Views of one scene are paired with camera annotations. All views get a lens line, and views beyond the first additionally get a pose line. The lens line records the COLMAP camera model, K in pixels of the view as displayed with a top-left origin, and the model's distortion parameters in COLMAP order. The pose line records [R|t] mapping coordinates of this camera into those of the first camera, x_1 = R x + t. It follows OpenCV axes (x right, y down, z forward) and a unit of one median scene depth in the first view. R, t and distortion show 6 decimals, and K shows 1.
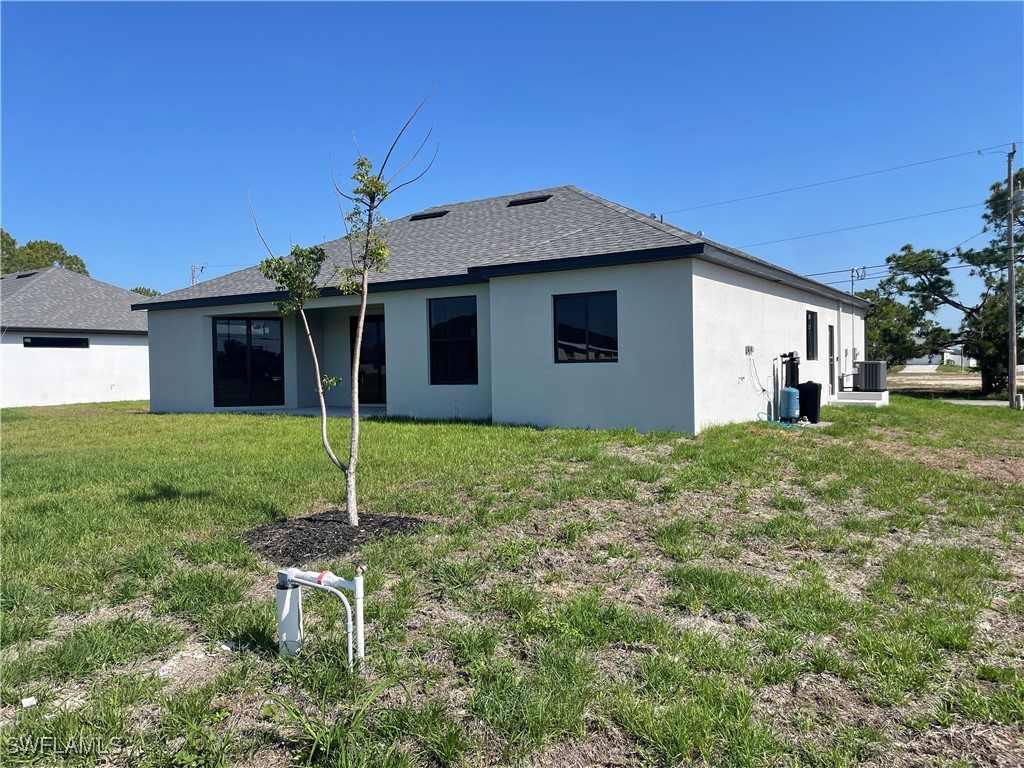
lens RADIAL K [[793.9, 0, 512.0], [0, 793.9, 384.0], [0, 0, 1]] dist [0.003558, -0.002396]
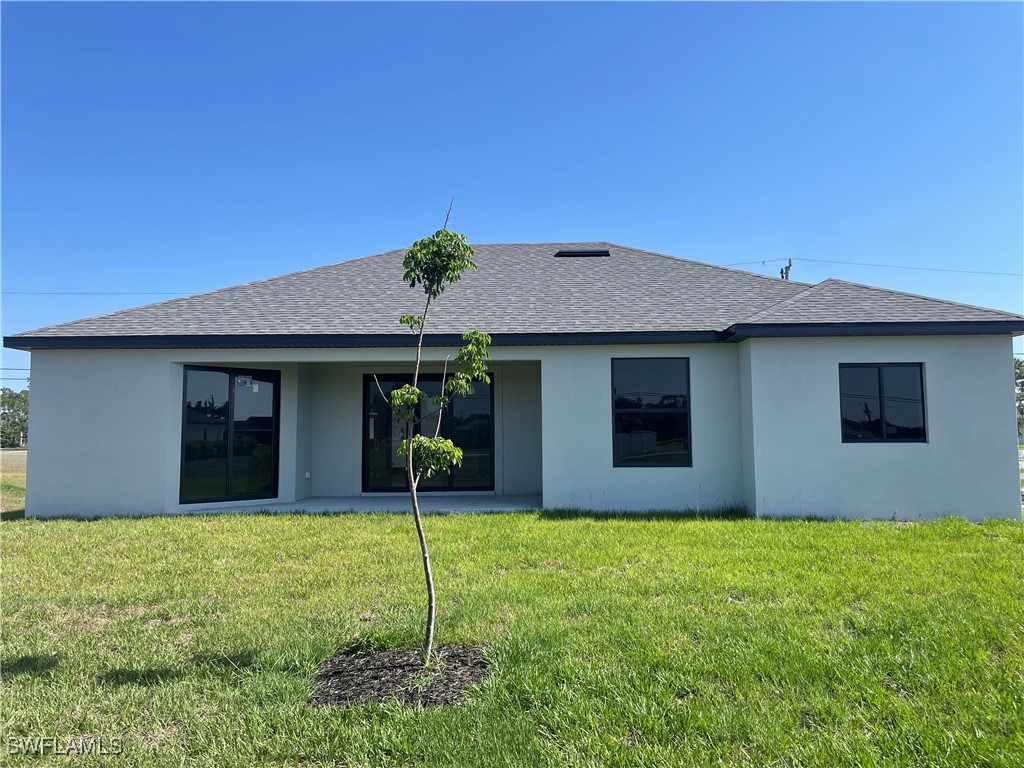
lens RADIAL K [[793.9, 0, 512.0], [0, 793.9, 384.0], [0, 0, 1]] dist [0.003558, -0.002396]
pose [[0.850422, 0.044861, 0.524185, -0.601313], [0.005172, 0.995597, -0.093595, -0.007955], [-0.526076, 0.082306, 0.846445, 0.381812]]
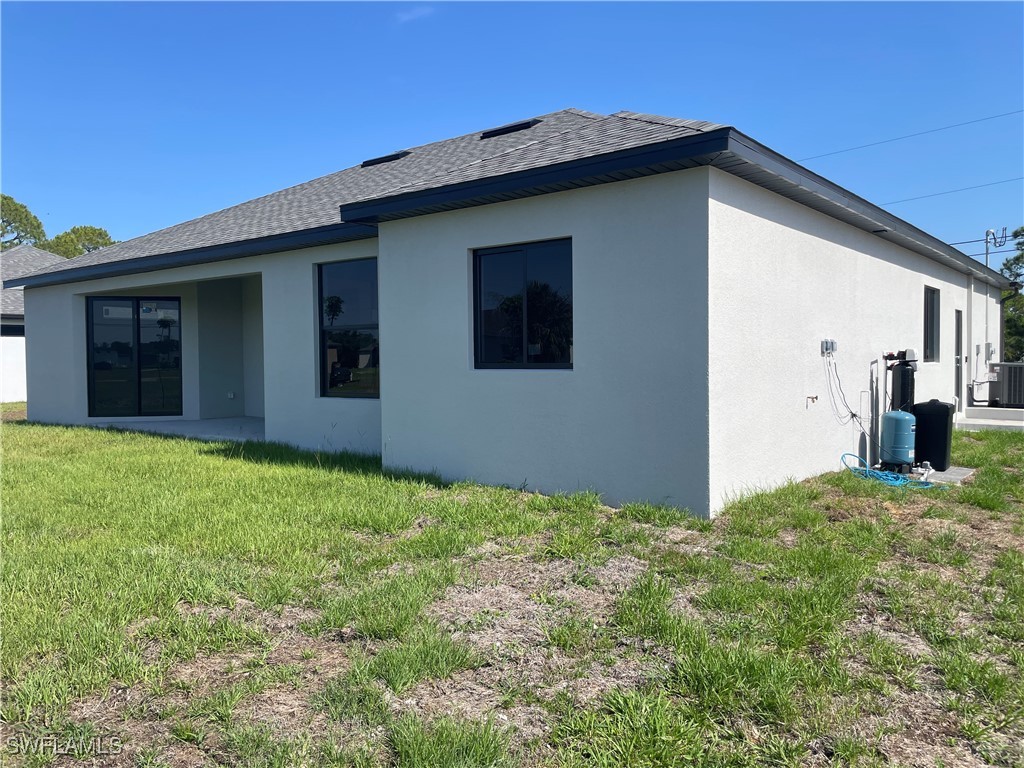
lens RADIAL K [[793.9, 0, 512.0], [0, 793.9, 384.0], [0, 0, 1]] dist [0.003558, -0.002396]
pose [[0.994808, 0.011791, -0.101088, 0.117693], [-0.010635, 0.999872, 0.011964, -0.018989], [0.101216, -0.010827, 0.994806, 0.367705]]
